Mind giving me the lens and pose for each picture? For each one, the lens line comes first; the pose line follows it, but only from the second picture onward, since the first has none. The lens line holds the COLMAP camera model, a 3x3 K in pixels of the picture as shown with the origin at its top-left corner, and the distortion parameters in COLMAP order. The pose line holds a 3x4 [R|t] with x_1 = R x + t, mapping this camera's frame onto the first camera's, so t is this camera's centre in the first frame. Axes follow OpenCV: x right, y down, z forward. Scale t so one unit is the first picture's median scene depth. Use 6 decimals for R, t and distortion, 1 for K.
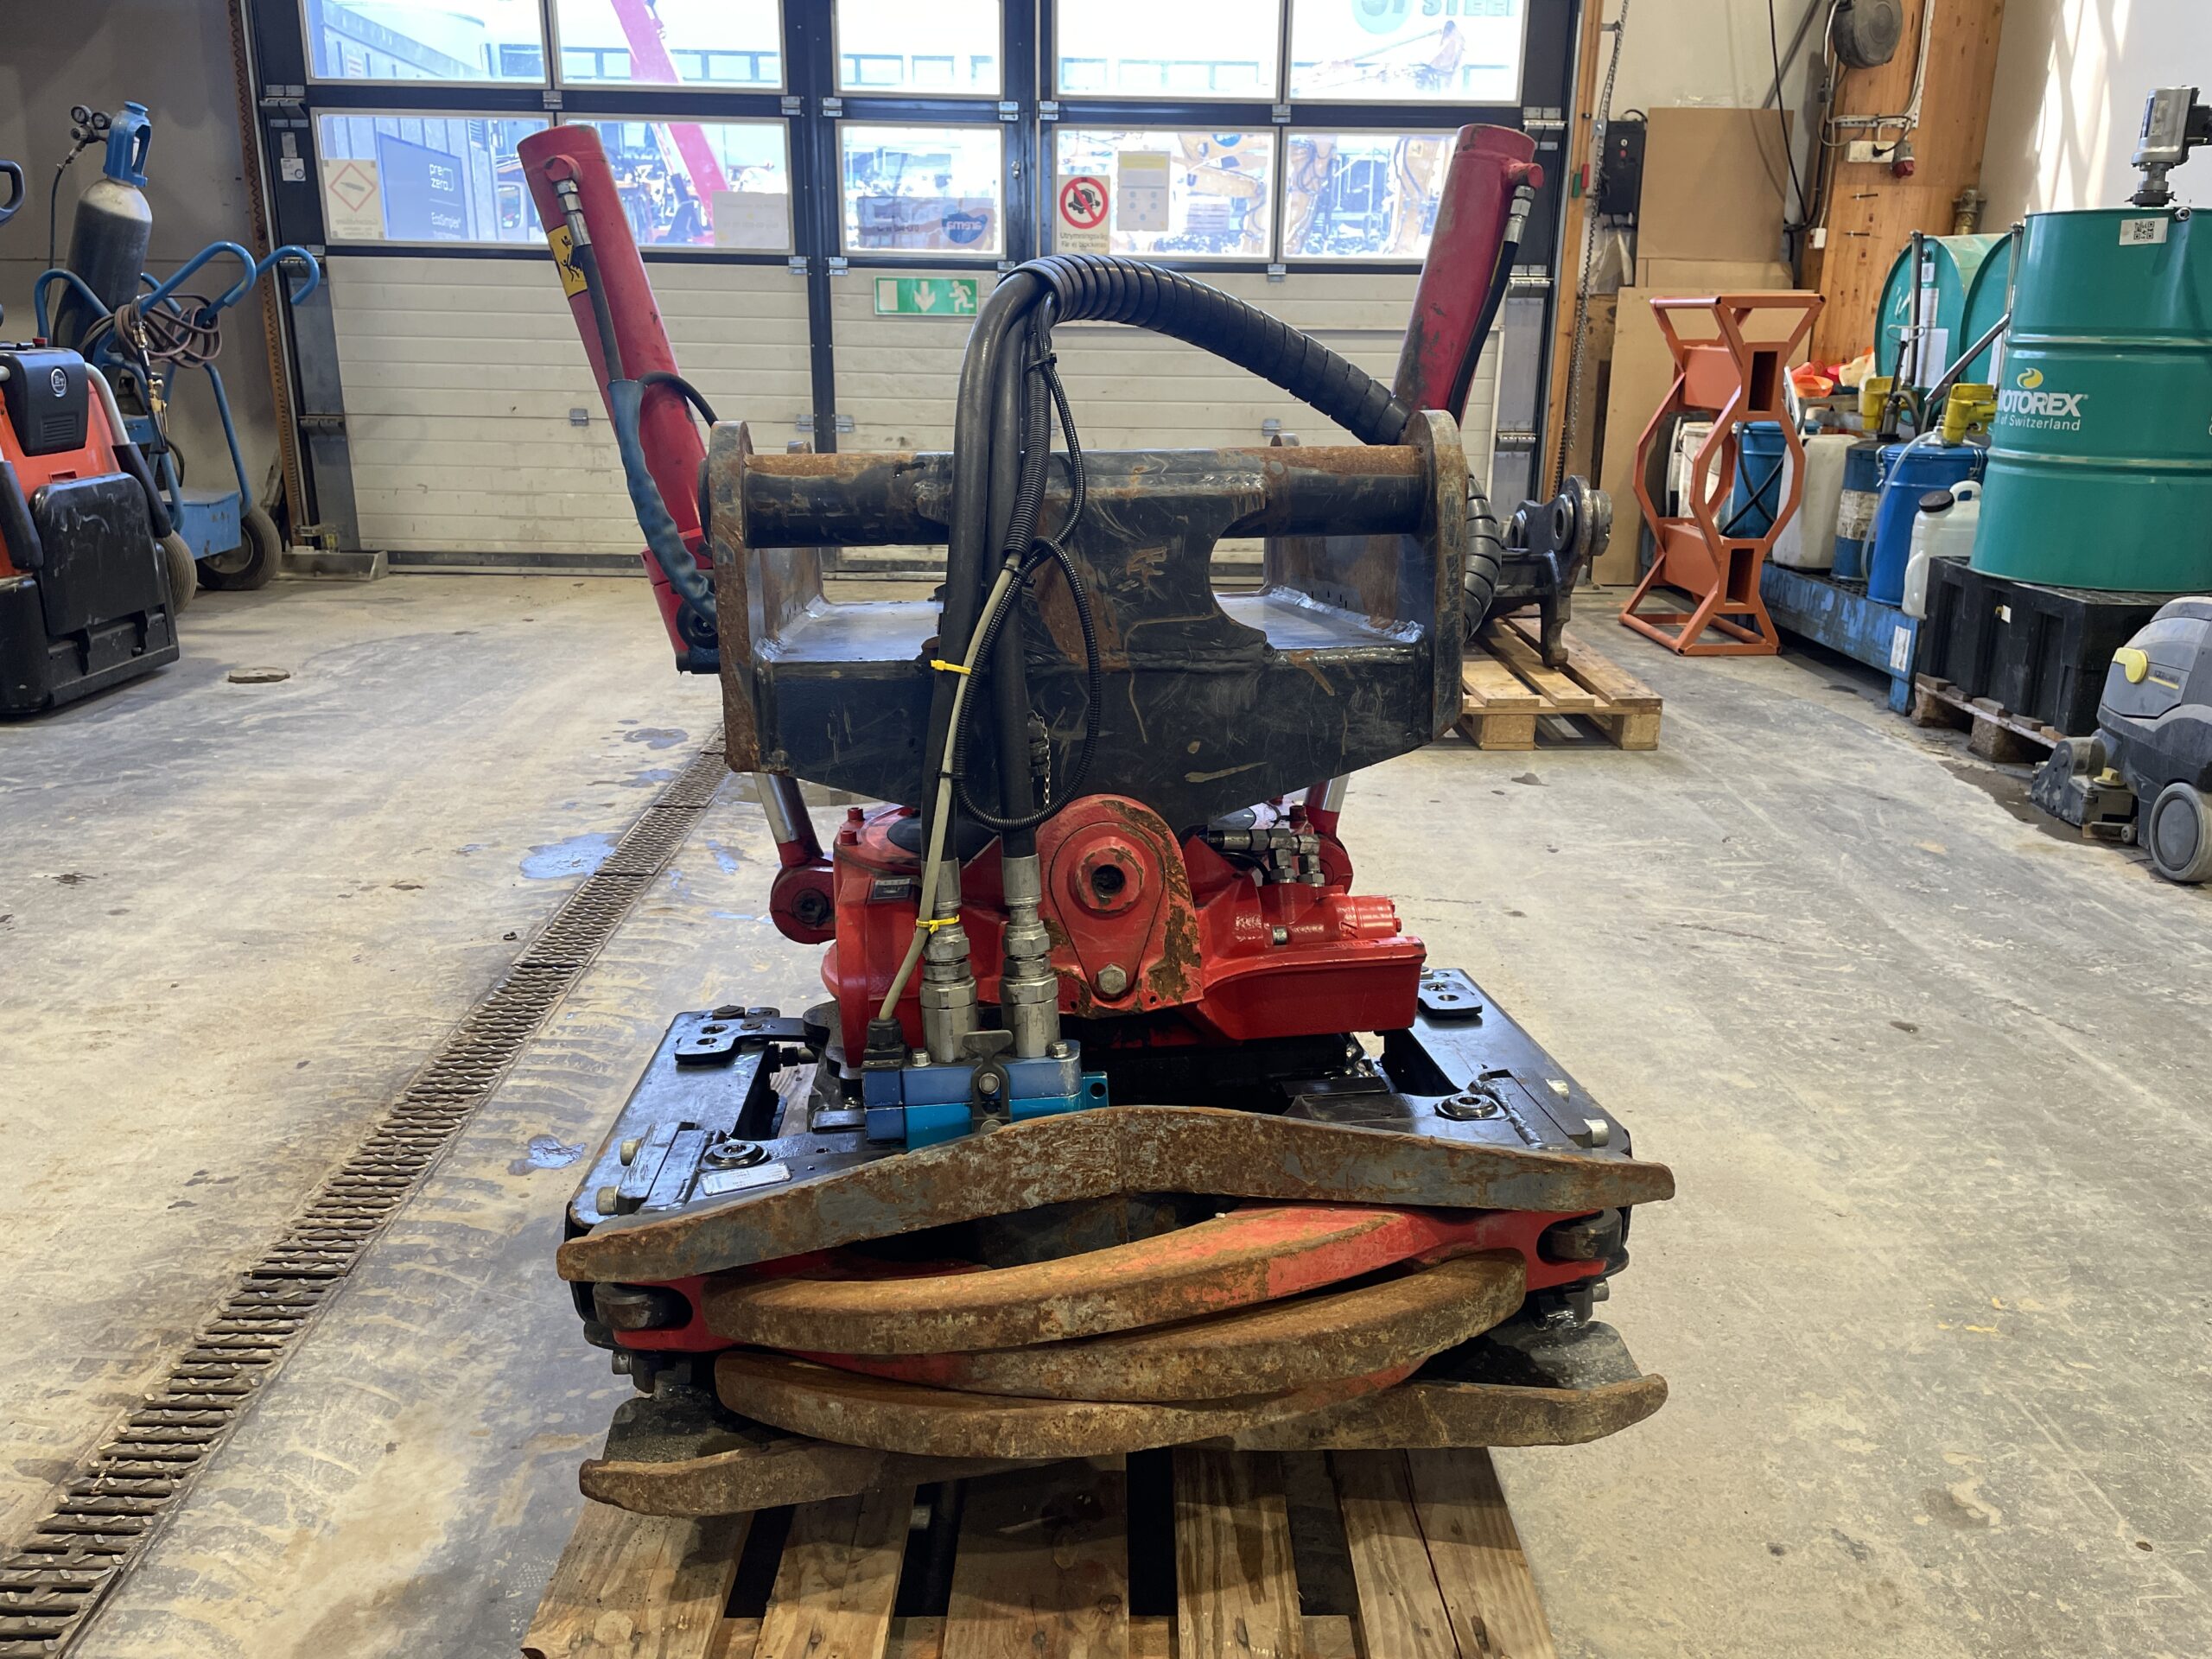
lens RADIAL K [[1688.3, 0, 1106.0], [0, 1688.3, 829.5], [0, 0, 1]] dist [0.103033, -0.126824]
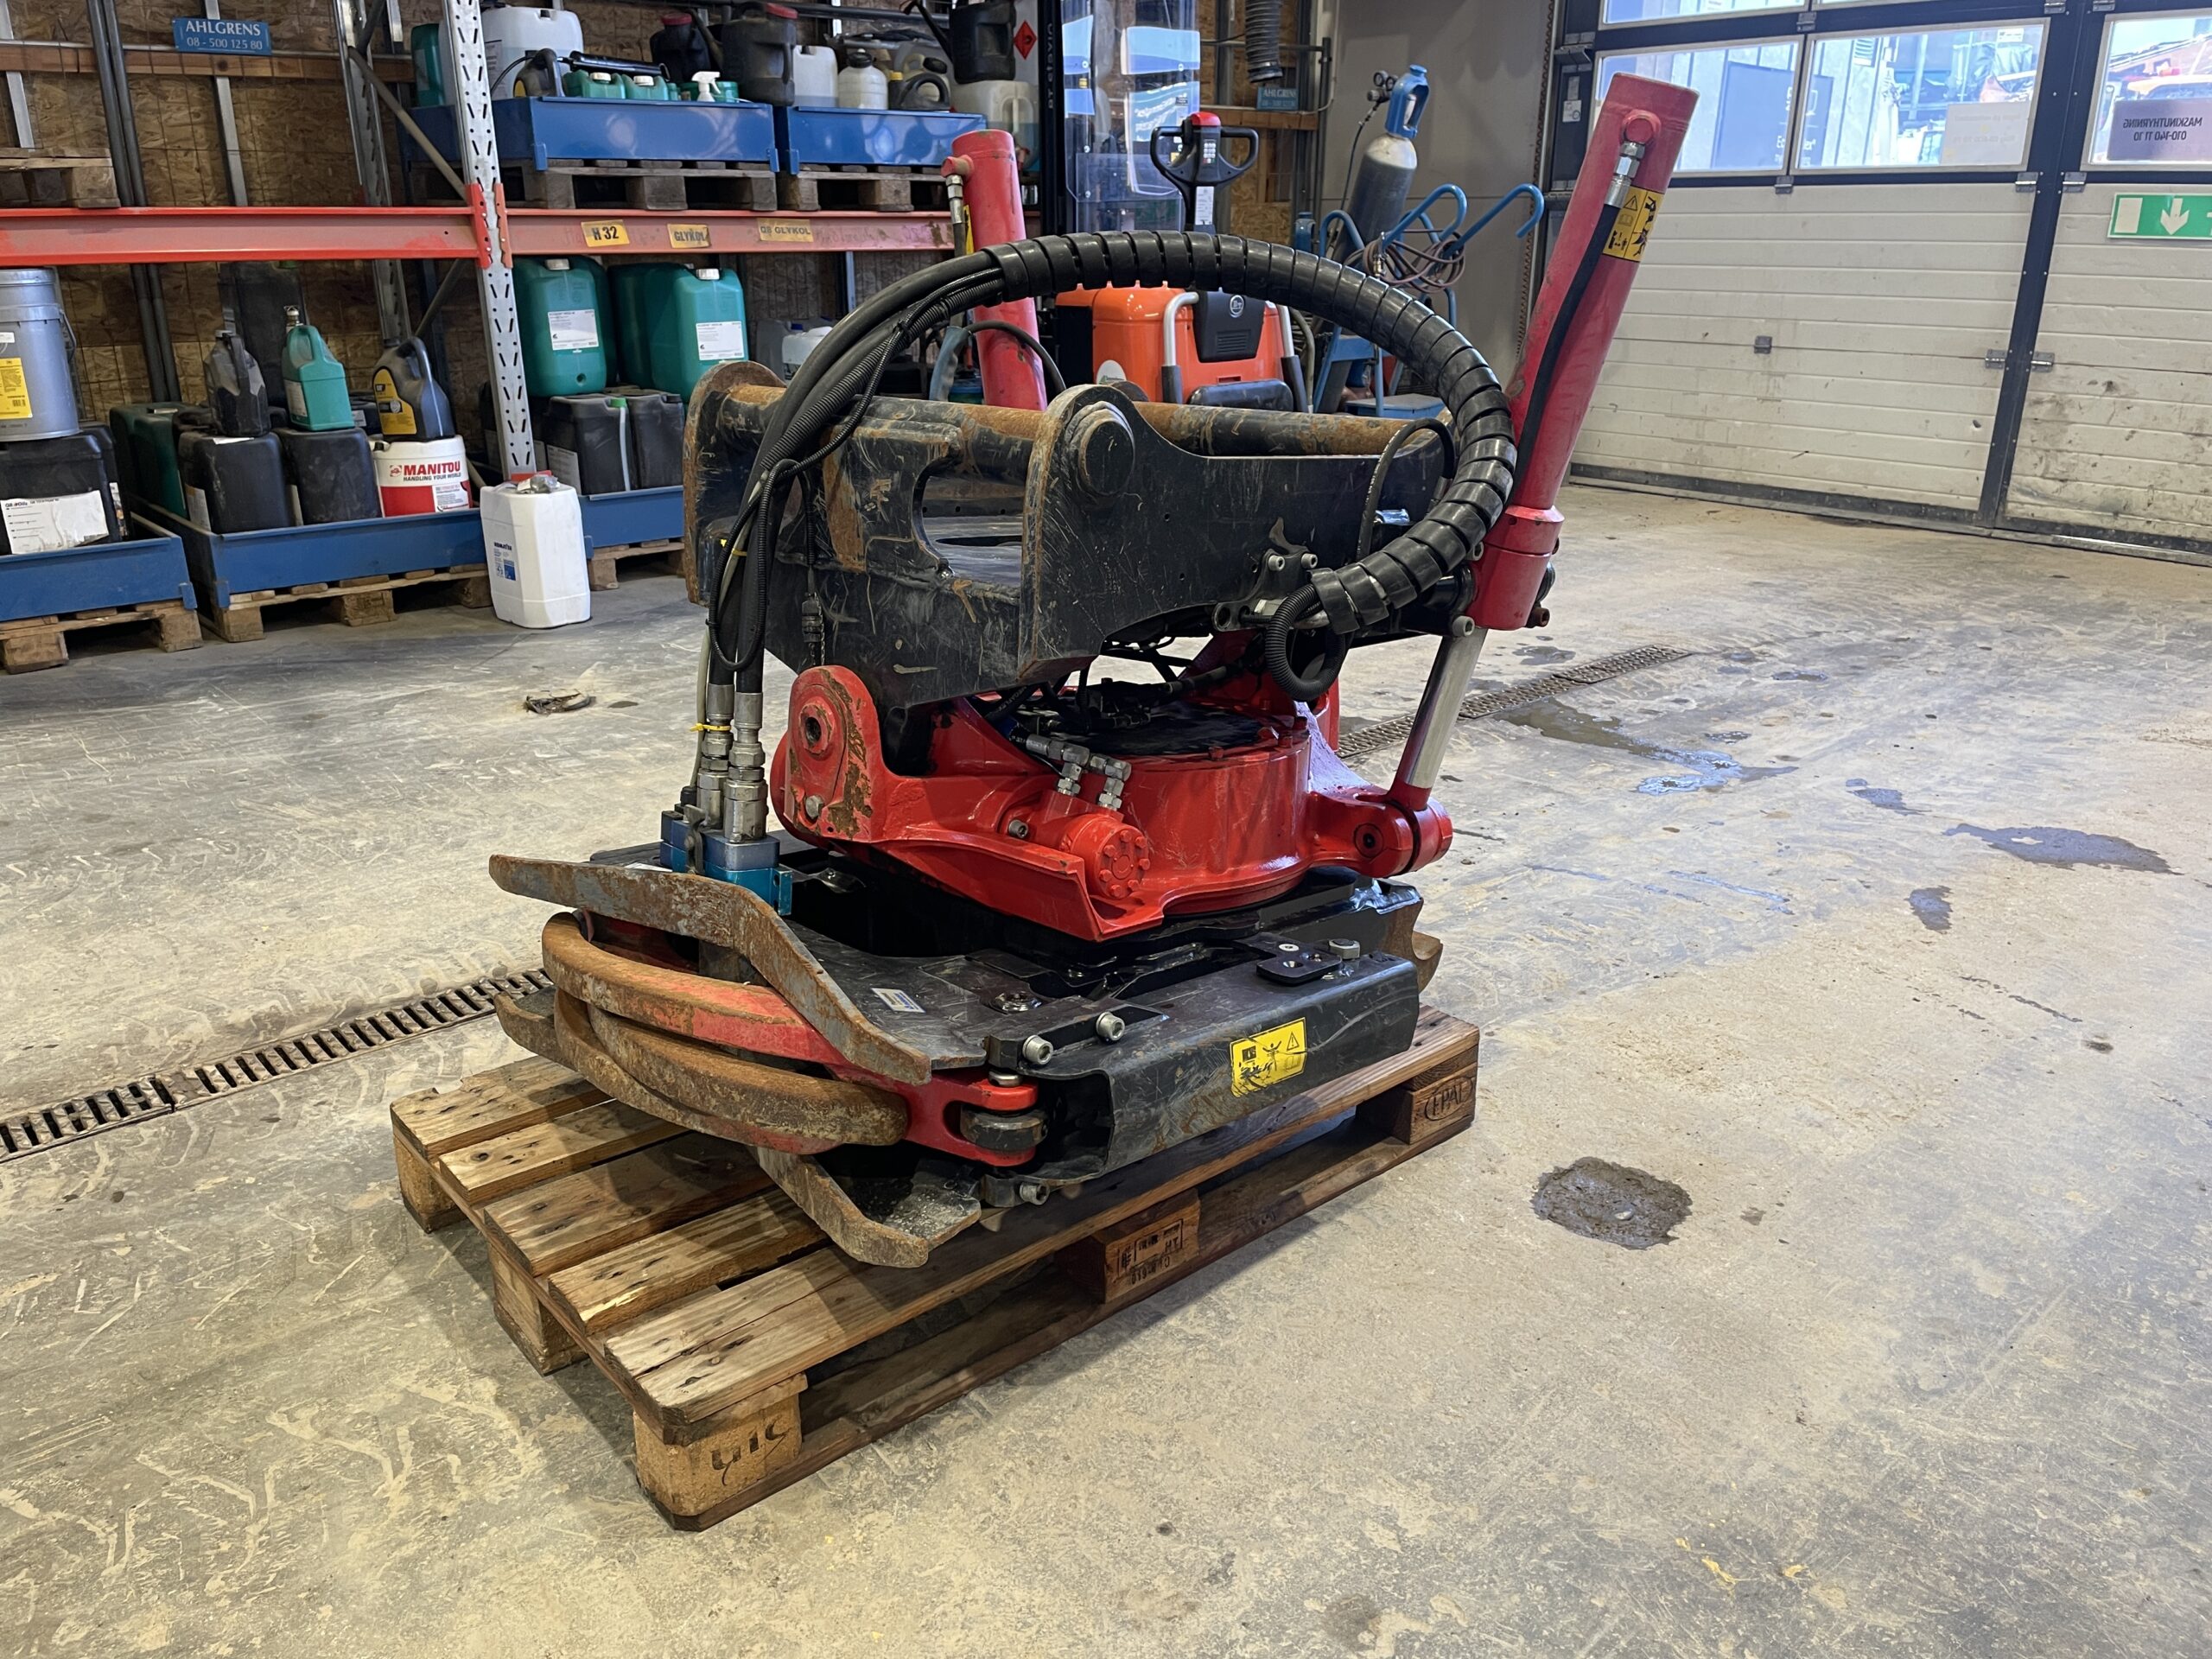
lens RADIAL K [[1688.3, 0, 1106.0], [0, 1688.3, 829.5], [0, 0, 1]] dist [0.103033, -0.126824]
pose [[0.629743, 0.254358, -0.733979, 0.305196], [-0.218958, 0.964682, 0.146445, -0.037043], [0.745306, 0.068488, 0.663196, 0.083061]]
